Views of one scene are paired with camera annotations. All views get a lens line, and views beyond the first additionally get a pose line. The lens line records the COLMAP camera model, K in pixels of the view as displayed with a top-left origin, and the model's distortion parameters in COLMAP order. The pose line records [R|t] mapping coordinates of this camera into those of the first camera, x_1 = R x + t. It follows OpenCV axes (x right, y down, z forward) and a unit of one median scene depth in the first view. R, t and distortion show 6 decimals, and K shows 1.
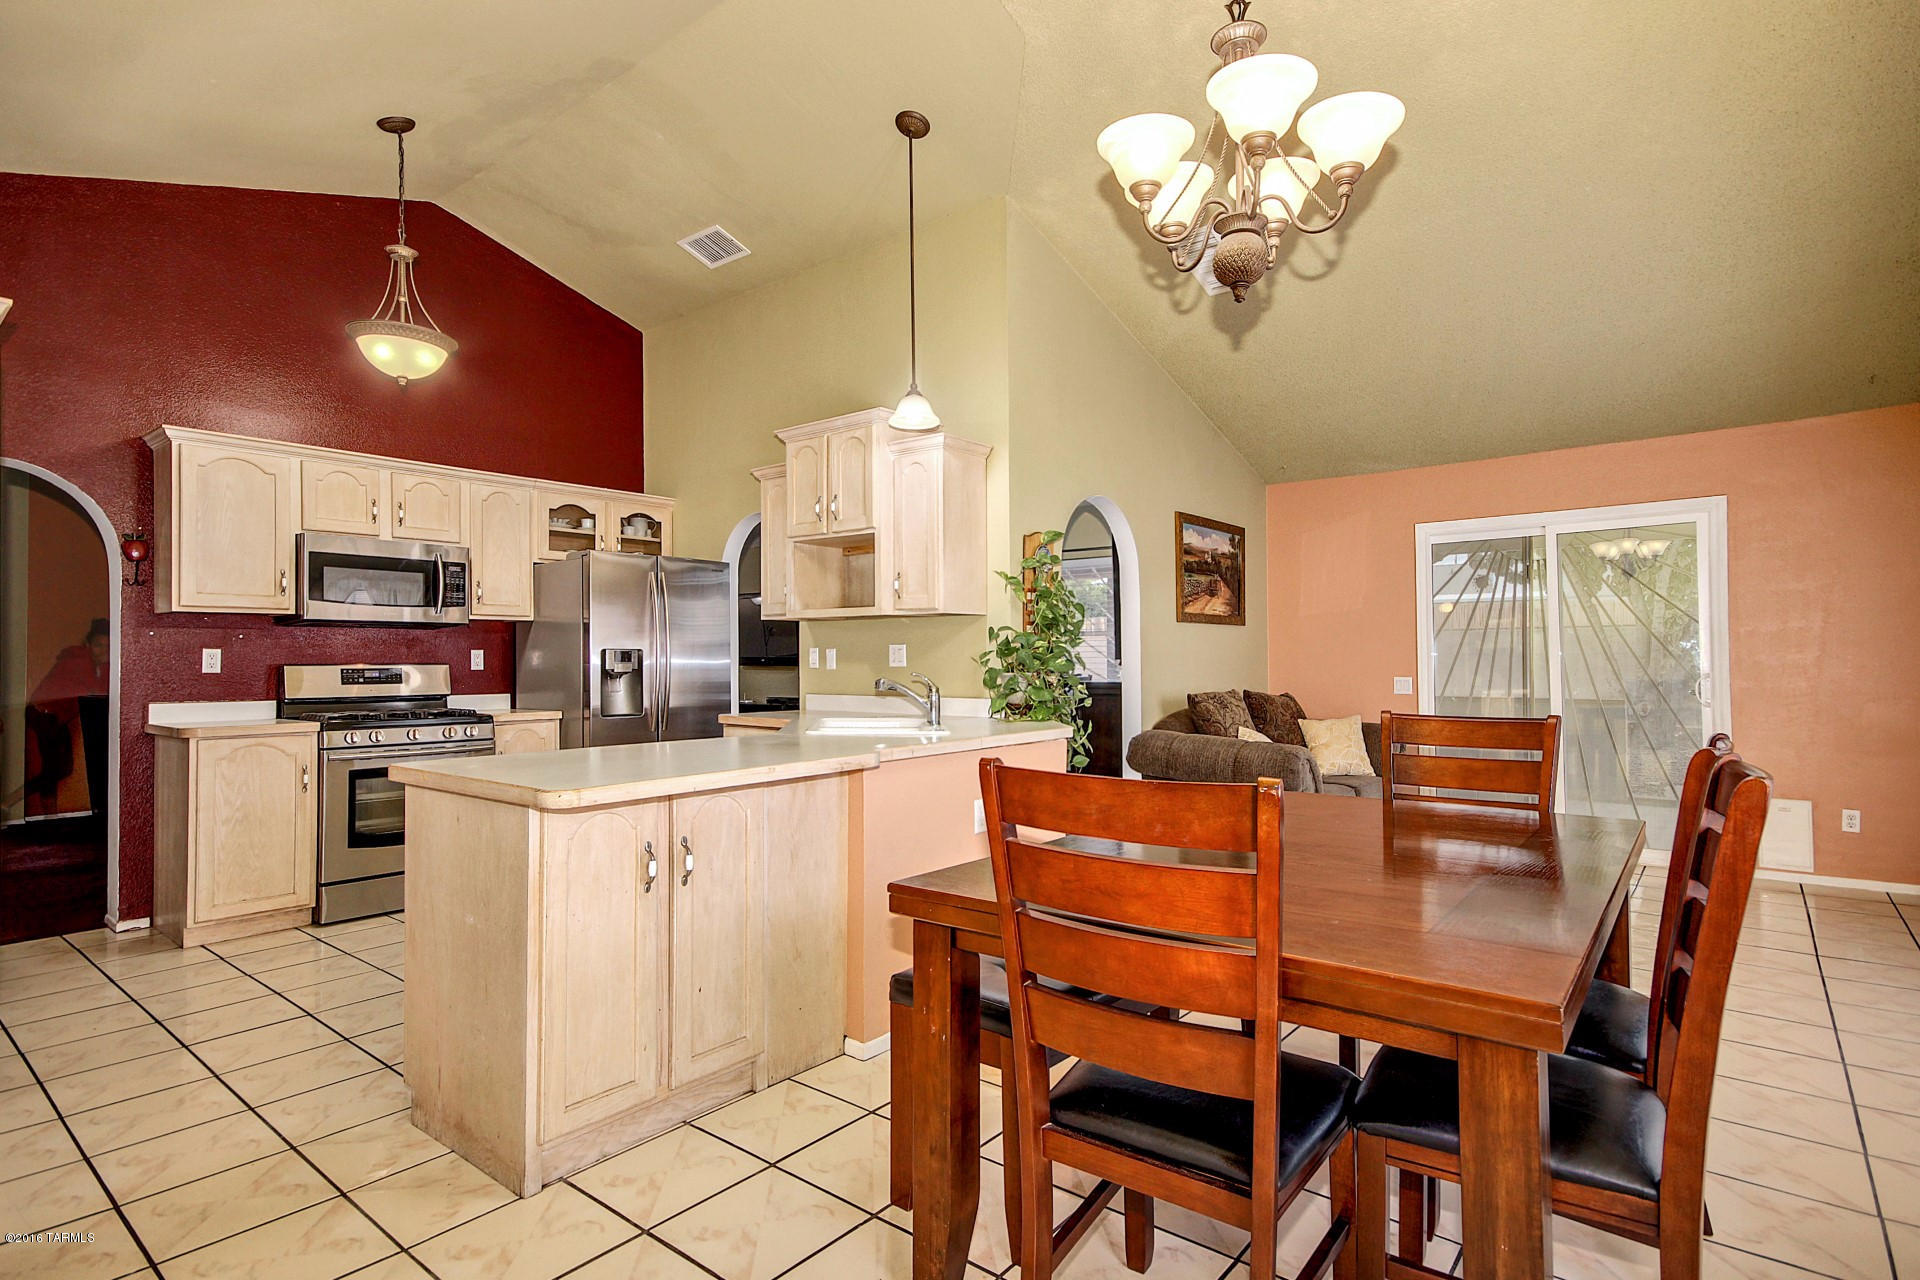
lens RADIAL K [[931.0, 0, 965.1], [0, 931.0, 644.2], [0, 0, 1]] dist [0.002886, 0.000141]
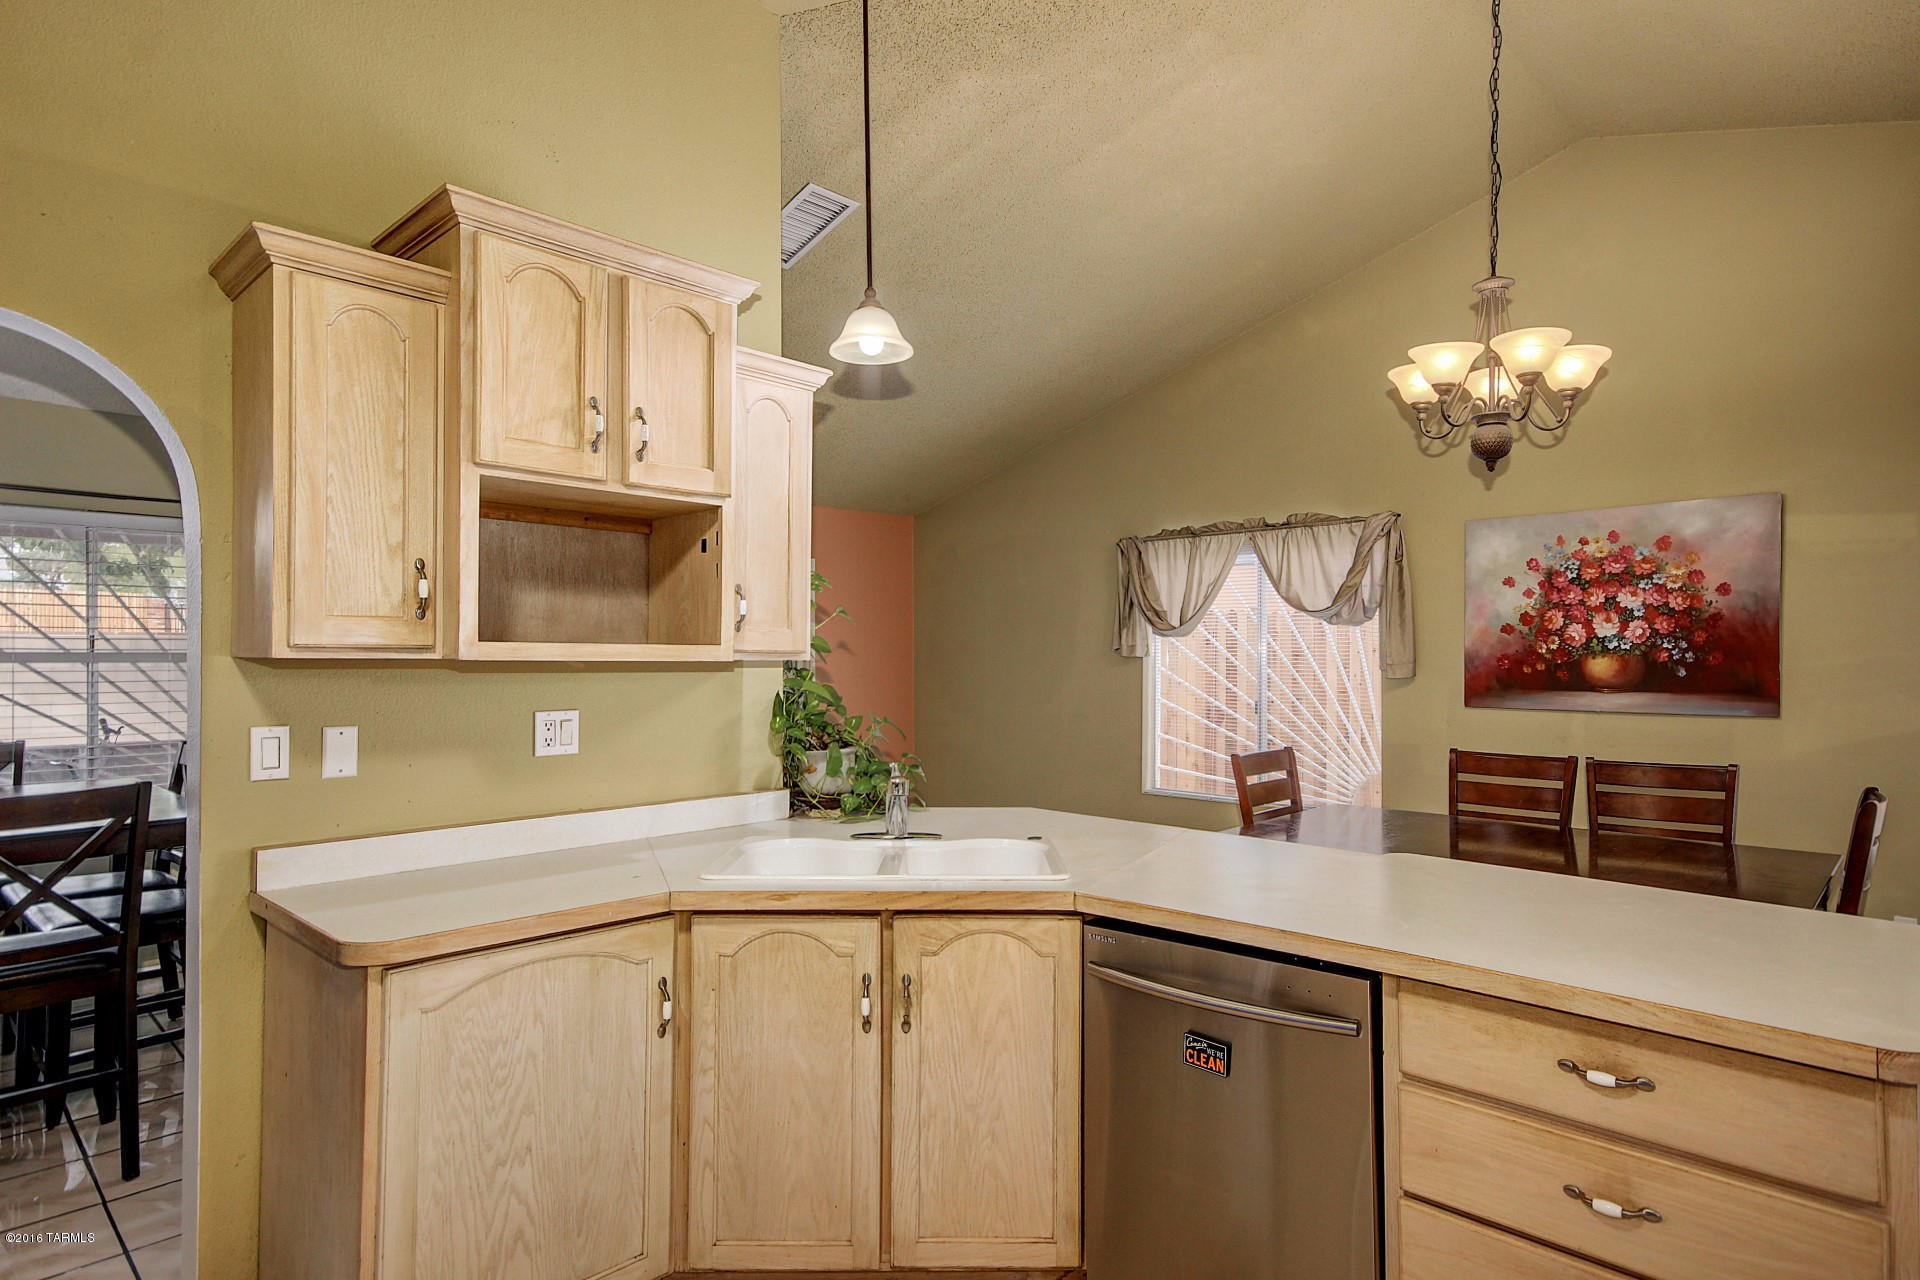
lens RADIAL K [[1023.8, 0, 960.0], [0, 1023.8, 640.0], [0, 0, 1]] dist [0.012745, 0.000114]
pose [[0.108328, 0.019540, 0.993923, -0.597073], [-0.021885, 0.999611, -0.017267, -0.033522], [-0.993874, -0.019882, 0.108713, 0.721969]]
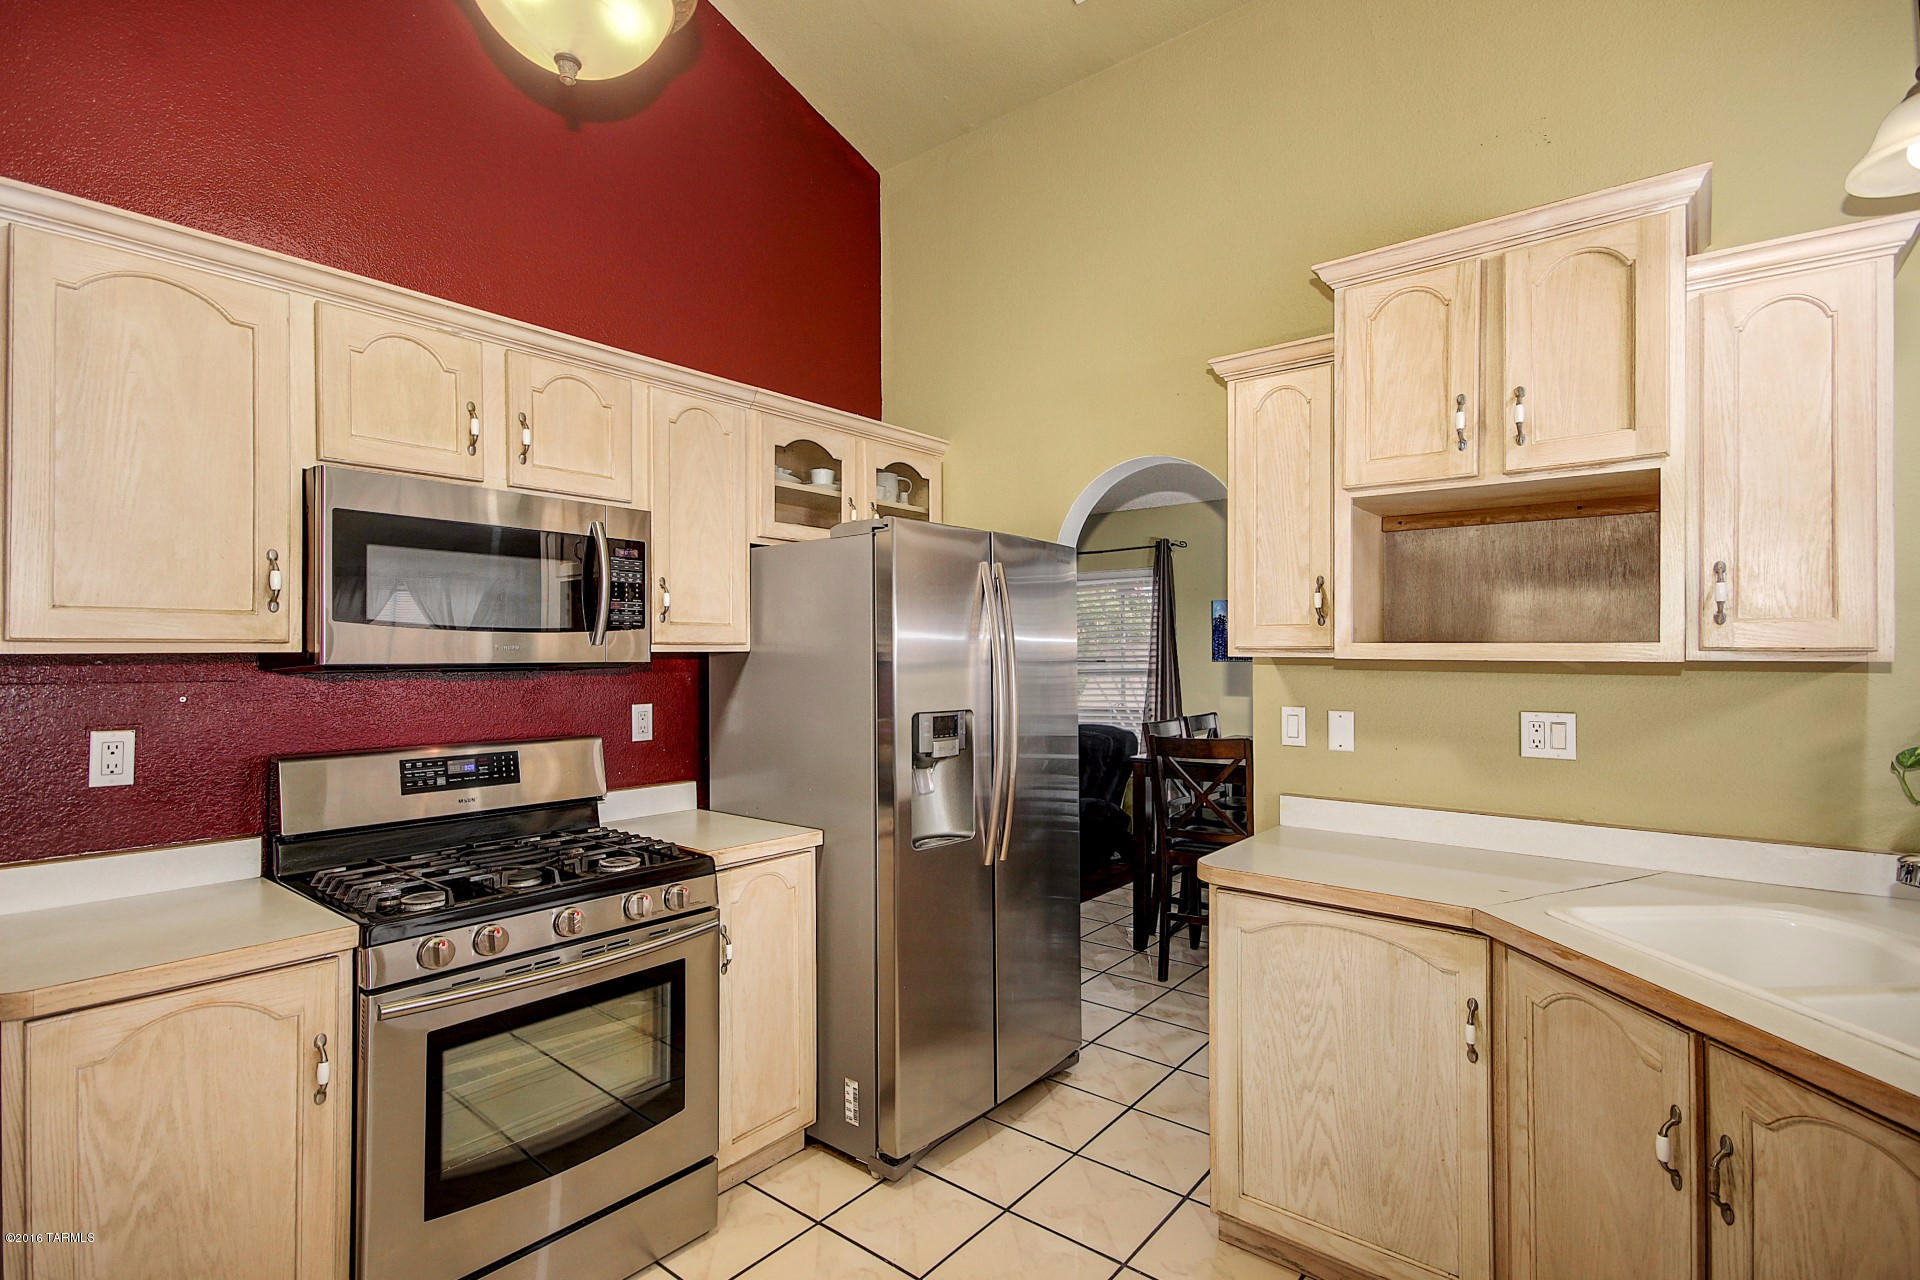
lens RADIAL K [[883.2, 0, 960.0], [0, 883.2, 640.0], [0, 0, 1]] dist [-0.001752, -0.000223]
pose [[0.999988, 0.004760, -0.000699, -0.376637], [-0.004758, 0.999983, 0.003373, -0.037781], [0.000715, -0.003370, 0.999994, 0.539418]]
